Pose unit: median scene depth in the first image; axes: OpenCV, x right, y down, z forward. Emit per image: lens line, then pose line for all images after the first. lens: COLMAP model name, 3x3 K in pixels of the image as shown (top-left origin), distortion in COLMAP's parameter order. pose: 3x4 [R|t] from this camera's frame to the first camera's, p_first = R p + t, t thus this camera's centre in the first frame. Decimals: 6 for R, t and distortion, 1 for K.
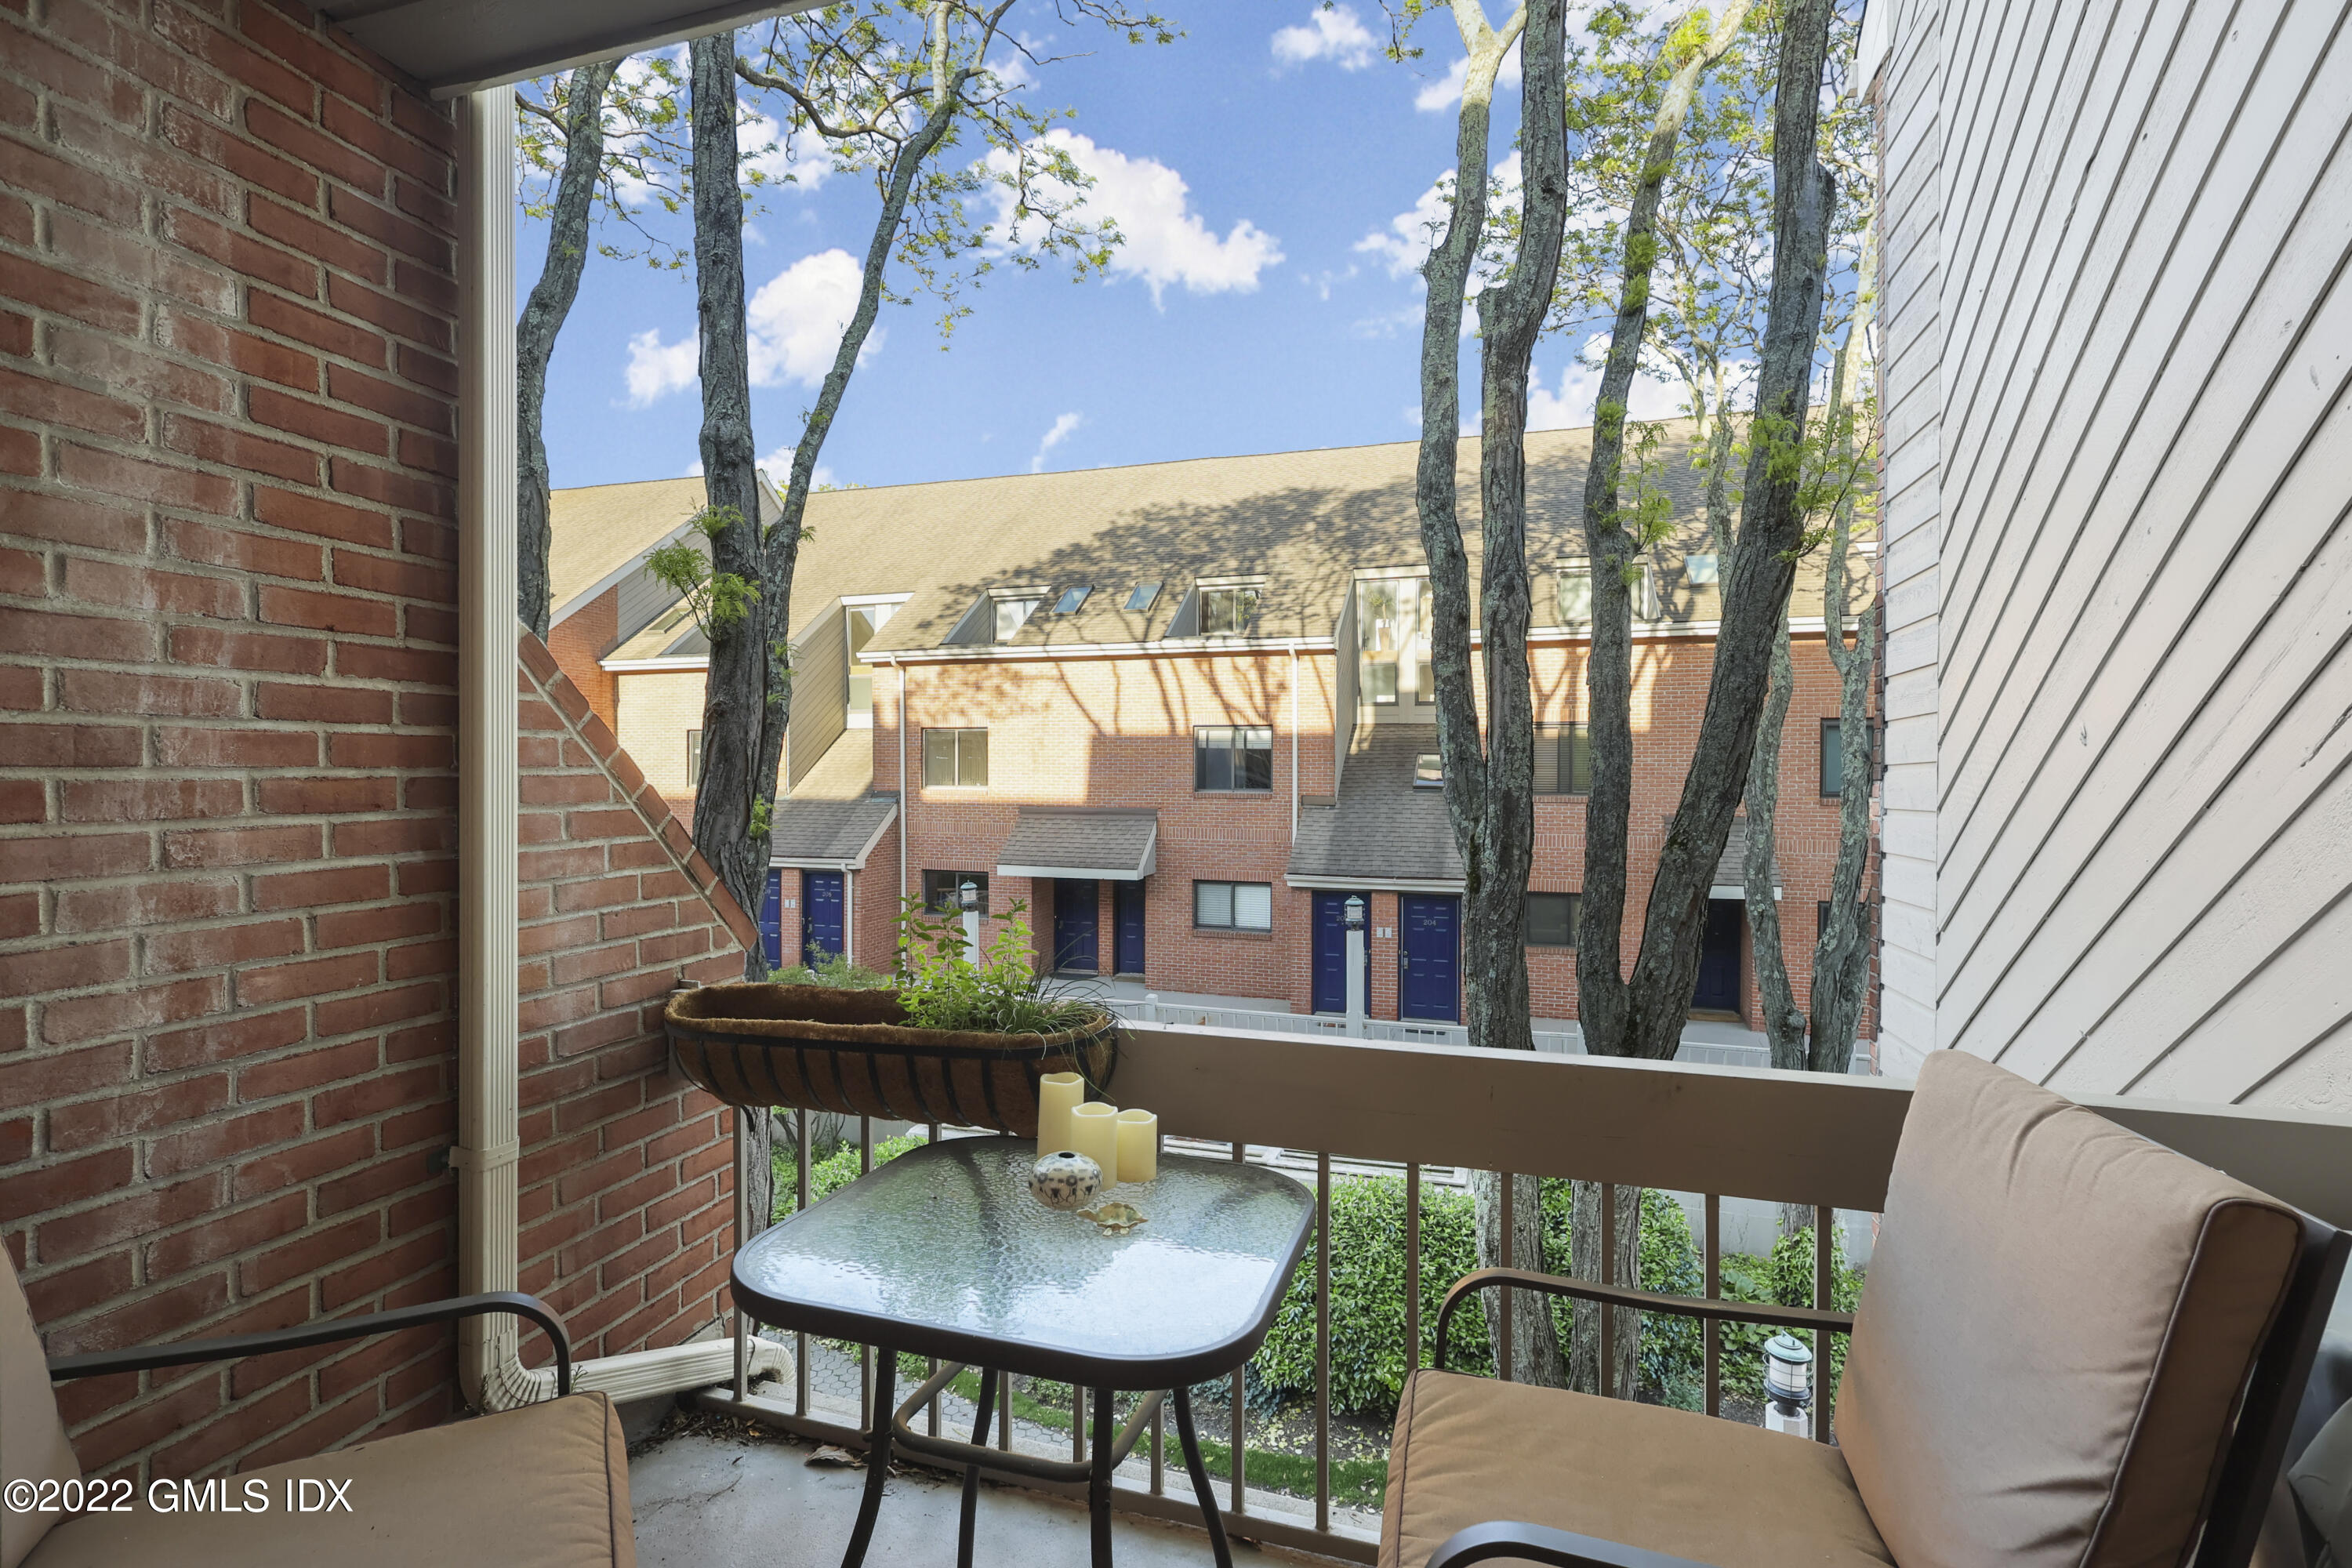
lens RADIAL K [[1086.7, 0, 1191.7], [0, 1086.7, 772.8], [0, 0, 1]] dist [0.002174, 0.001342]
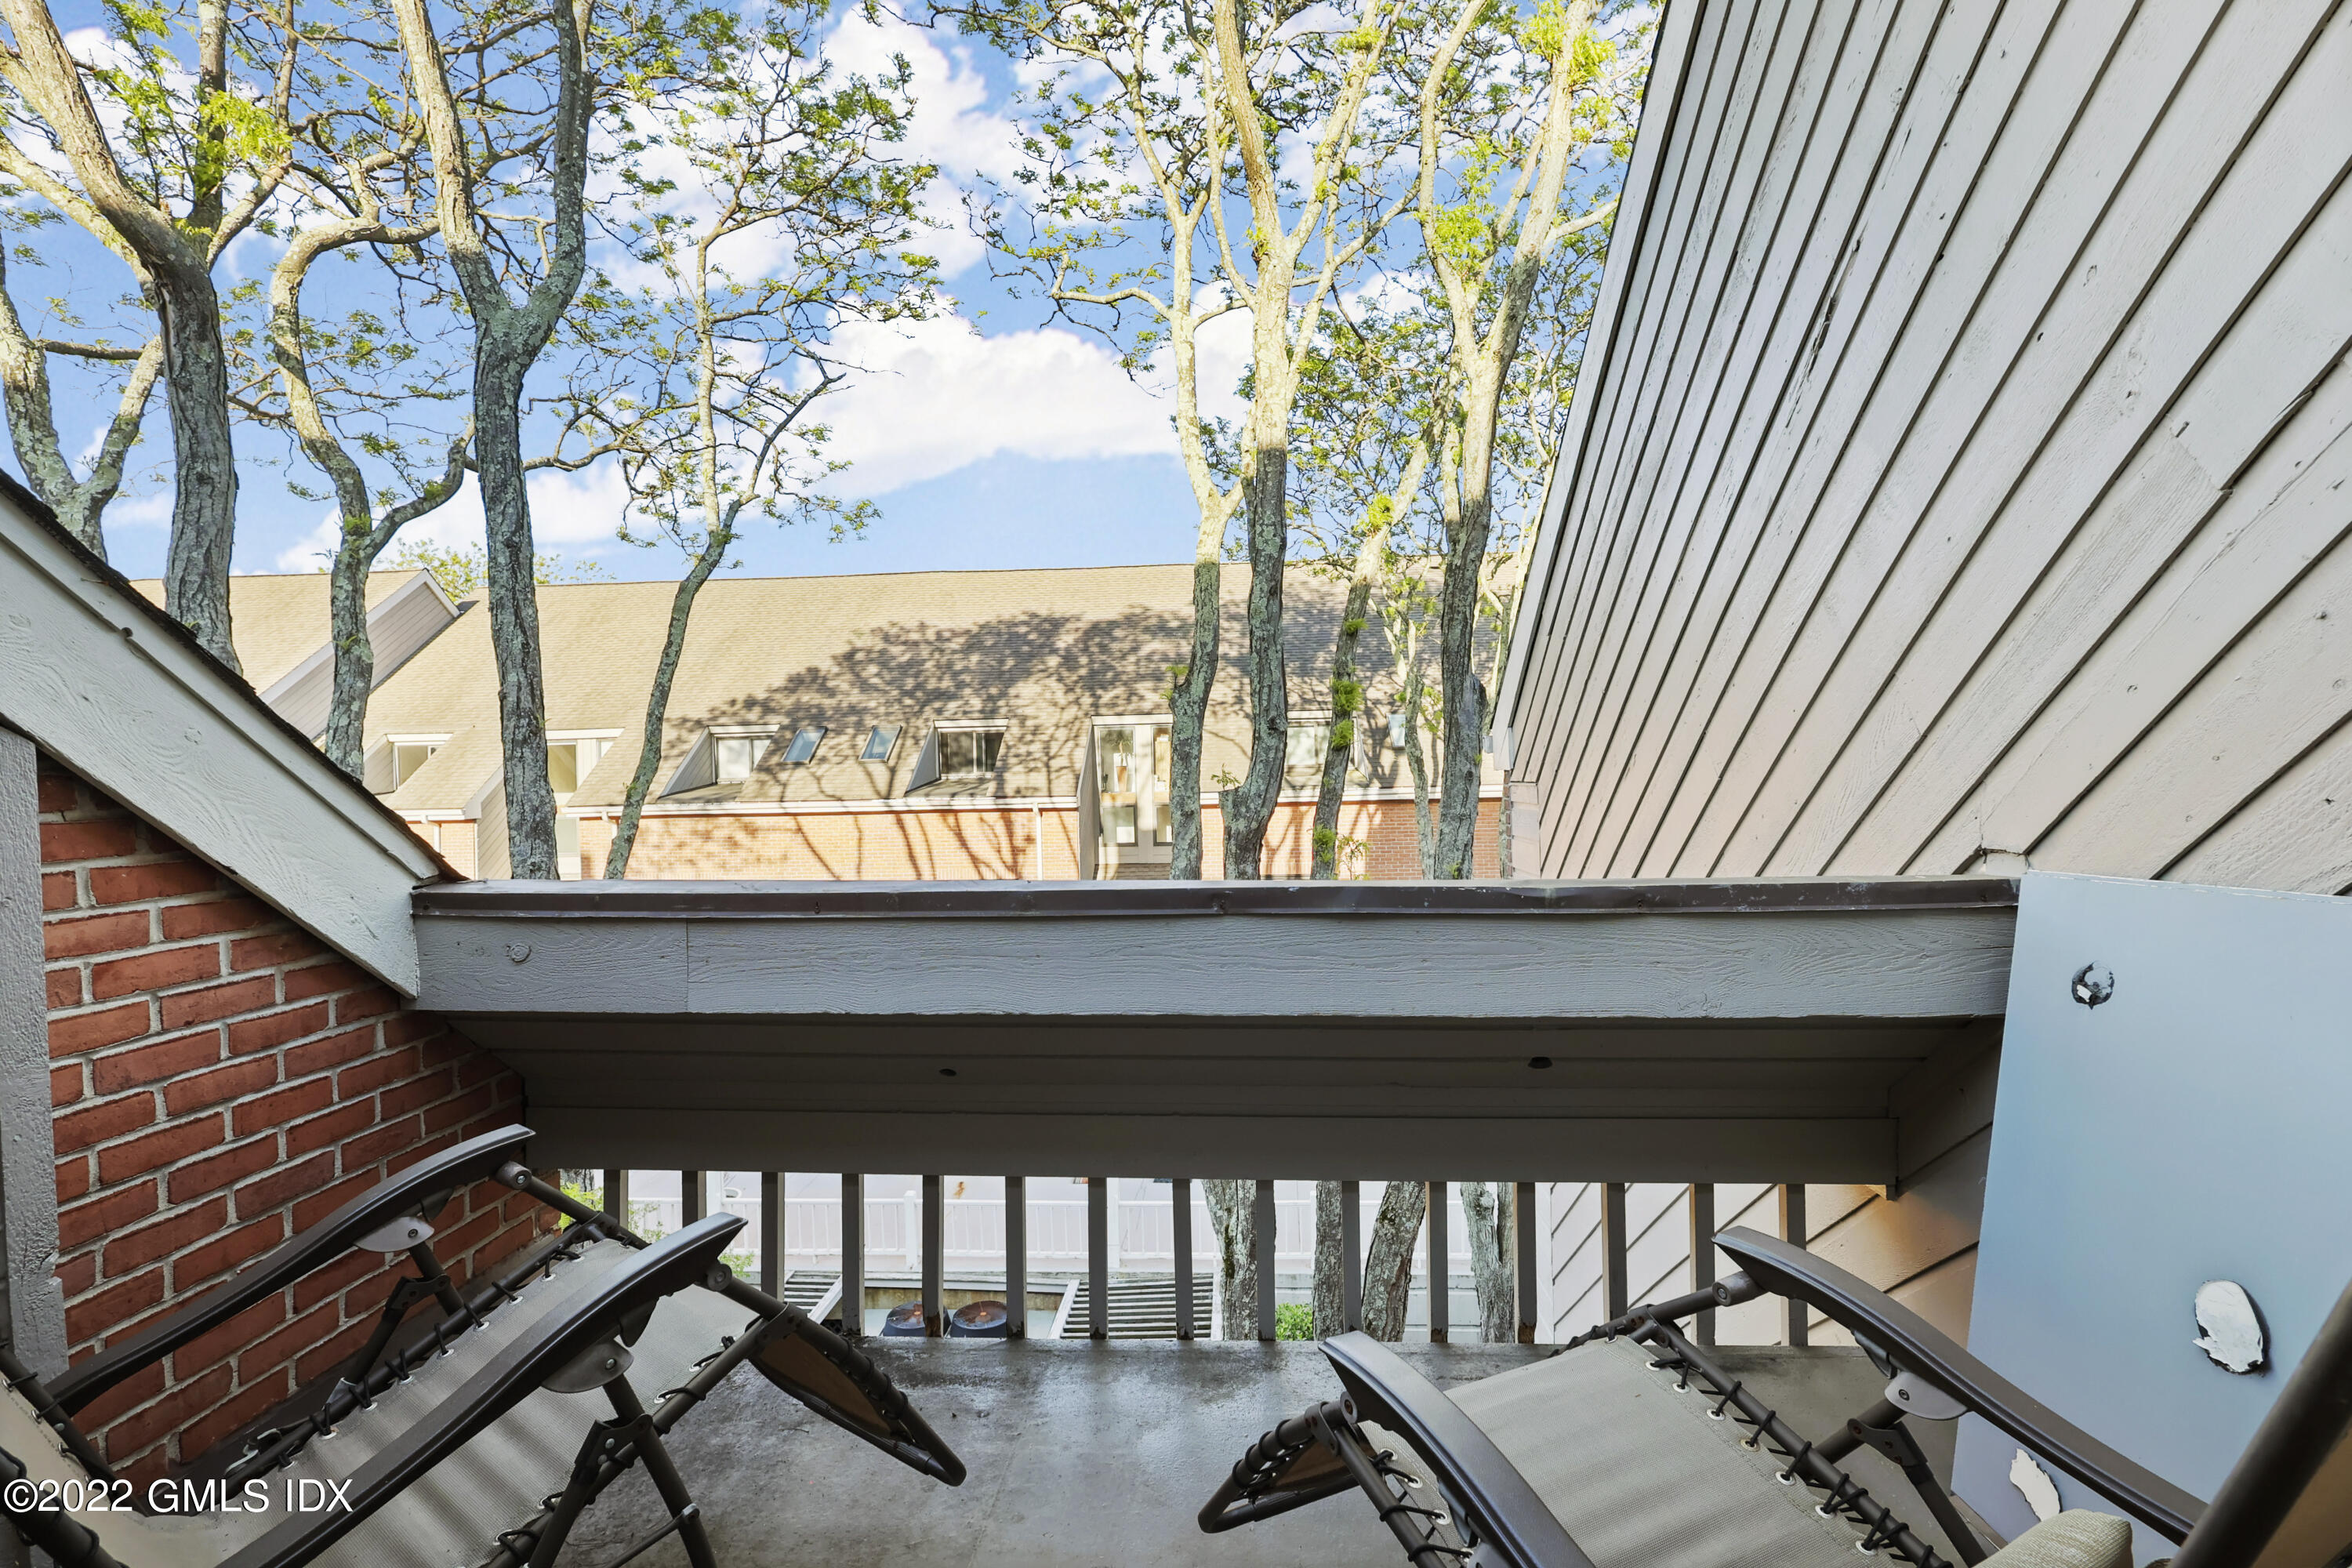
lens RADIAL K [[1099.1, 0, 1191.0], [0, 1099.1, 759.6], [0, 0, 1]] dist [0.002026, -0.002053]
pose [[0.970787, -0.017823, 0.239279, -0.015386], [0.024744, 0.999357, -0.025951, -0.124406], [-0.238663, 0.031113, 0.970604, -0.046885]]
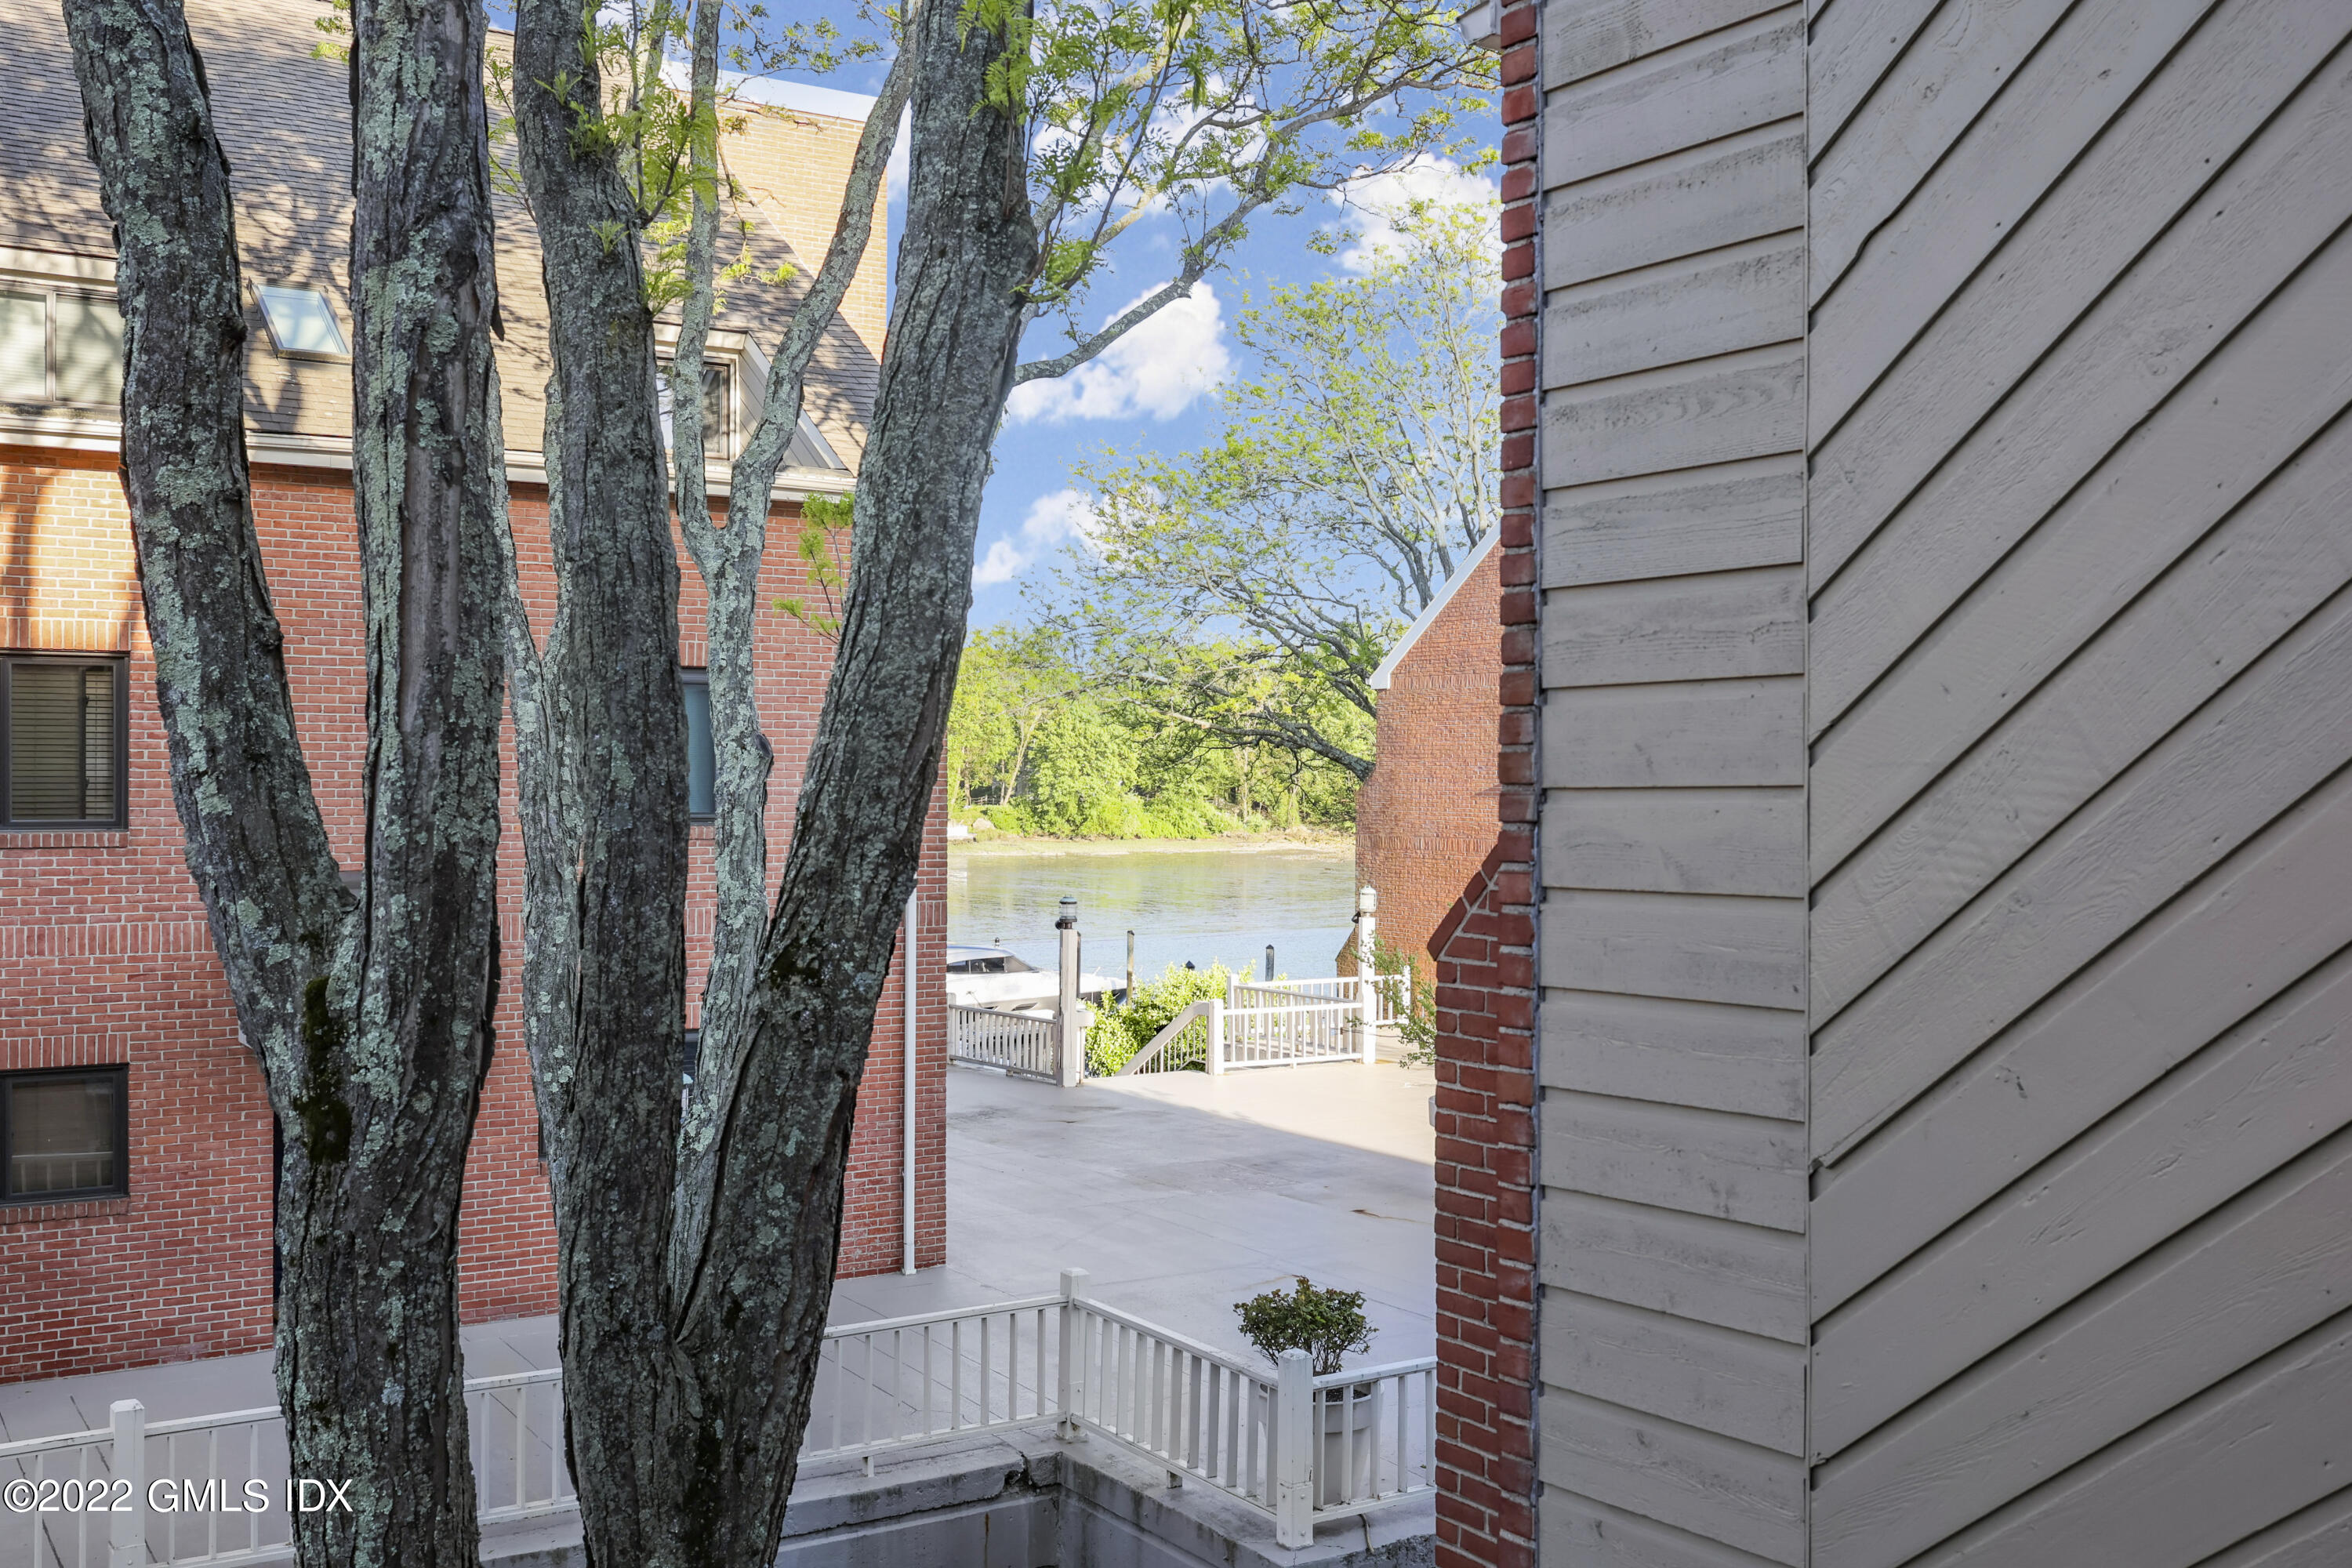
lens RADIAL K [[2330.1, 0, 1190.0], [0, 2330.1, 785.8], [0, 0, 1]] dist [-0.002754, 0.000000]
pose [[0.635895, -0.004630, 0.771762, -0.036758], [-0.001866, 0.999970, 0.007537, -0.003080], [-0.771773, -0.006233, 0.635867, 0.101874]]
